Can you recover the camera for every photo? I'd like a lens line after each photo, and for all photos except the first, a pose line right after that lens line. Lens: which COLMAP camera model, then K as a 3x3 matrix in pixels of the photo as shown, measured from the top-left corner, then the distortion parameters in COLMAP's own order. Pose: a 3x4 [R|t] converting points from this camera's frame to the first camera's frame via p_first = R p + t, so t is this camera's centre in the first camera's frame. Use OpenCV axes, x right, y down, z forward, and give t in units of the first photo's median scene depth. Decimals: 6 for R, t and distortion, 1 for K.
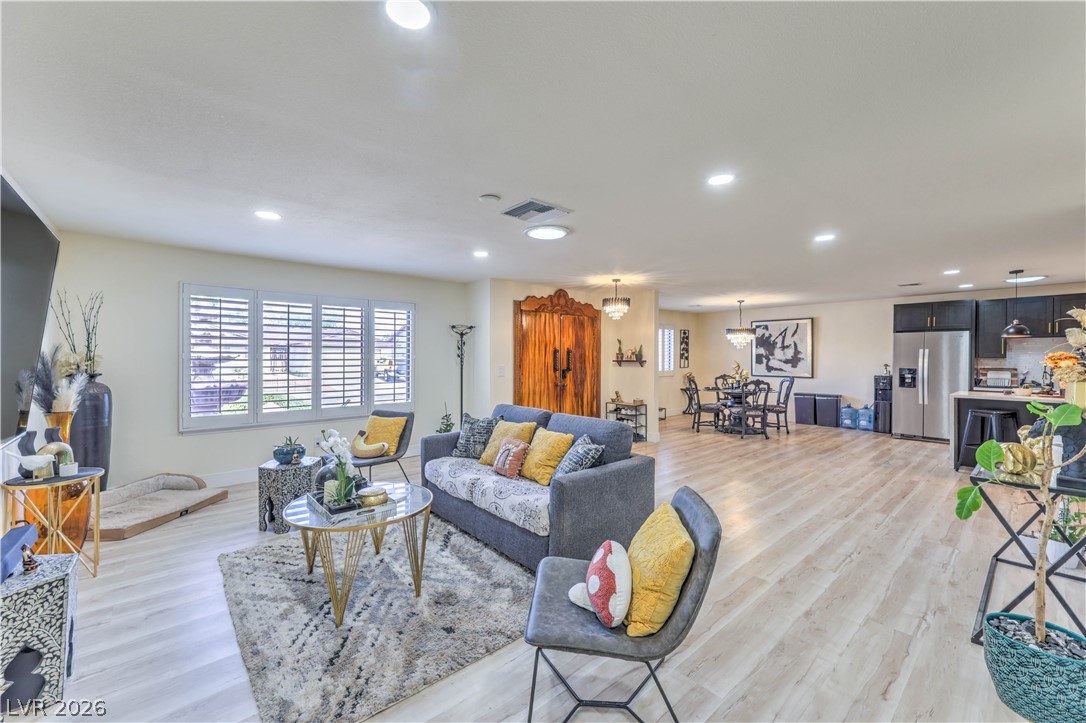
lens RADIAL K [[430.3, 0, 548.5], [0, 430.3, 354.4], [0, 0, 1]] dist [0.001767, 0.000051]
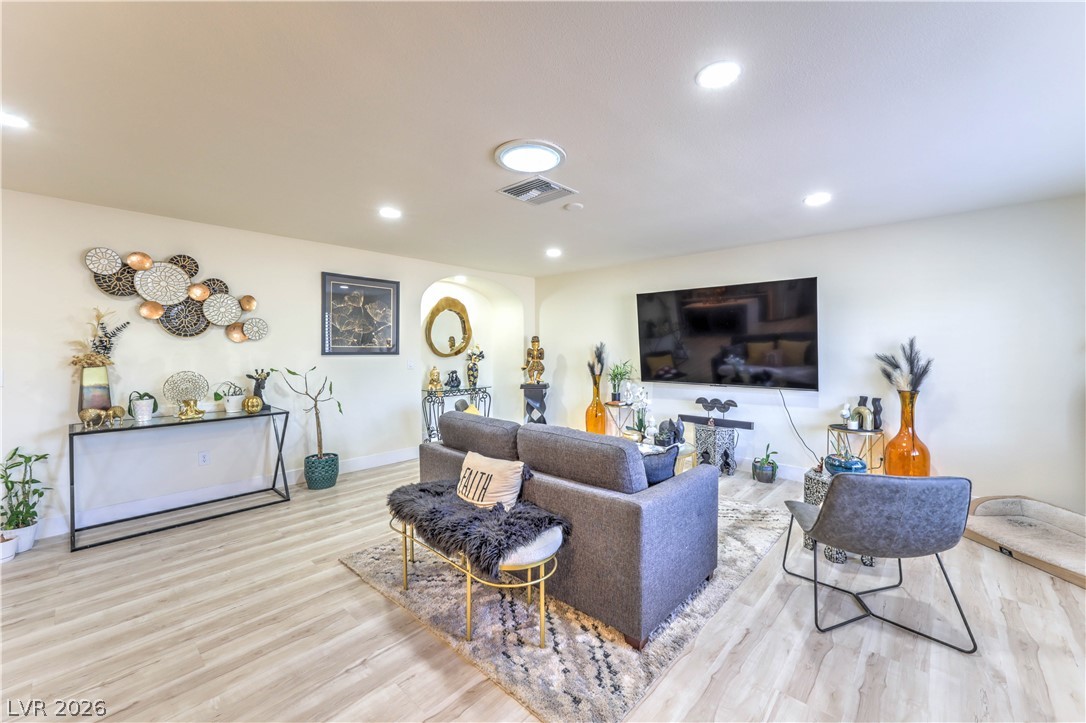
lens RADIAL K [[430.3, 0, 548.5], [0, 430.3, 354.4], [0, 0, 1]] dist [0.001767, 0.000051]
pose [[-0.993784, 0.003111, -0.111283, 0.022696], [0.001794, 0.999927, 0.011933, 0.004726], [0.111312, 0.011659, -0.993717, 0.886202]]
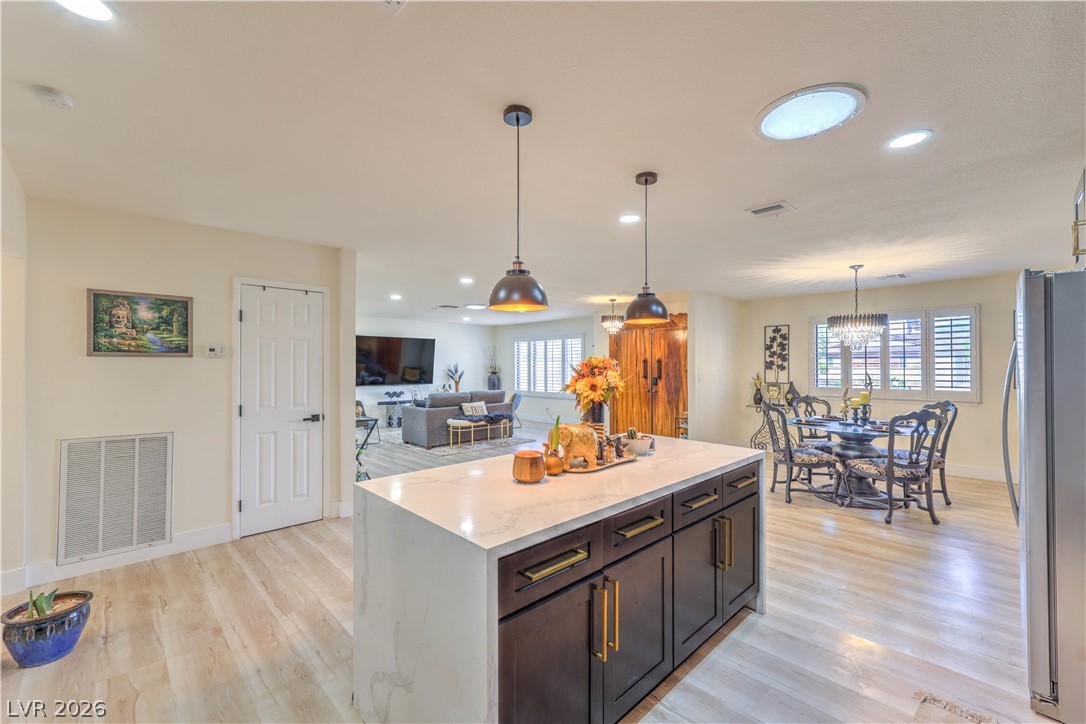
lens RADIAL K [[444.0, 0, 548.7], [0, 444.0, 363.5], [0, 0, 1]] dist [0.000752, 0.000135]
pose [[0.055888, -0.005323, -0.998423, 1.154893], [0.006375, 0.999967, -0.004975, 0.003382], [0.998417, -0.006087, 0.055921, 0.655233]]
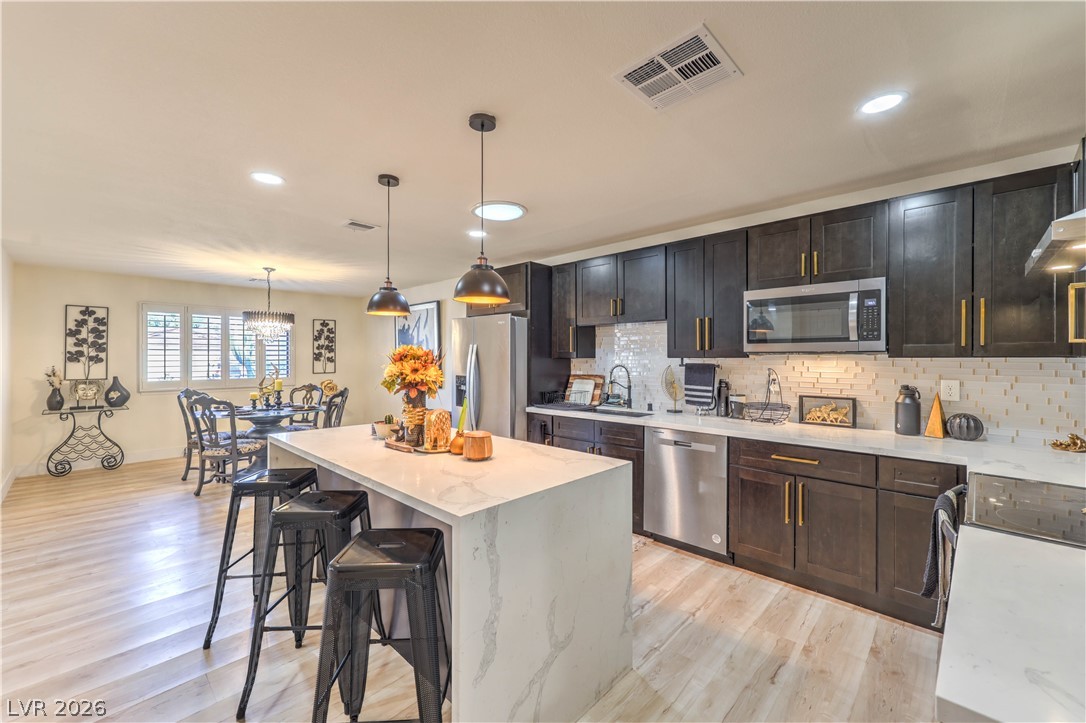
lens RADIAL K [[435.3, 0, 546.8], [0, 435.3, 358.3], [0, 0, 1]] dist [0.001696, 0.000083]
pose [[0.995150, -0.000129, 0.098368, 0.910711], [-0.000335, 0.999989, 0.004694, 0.004466], [-0.098367, -0.004704, 0.995139, 0.376664]]
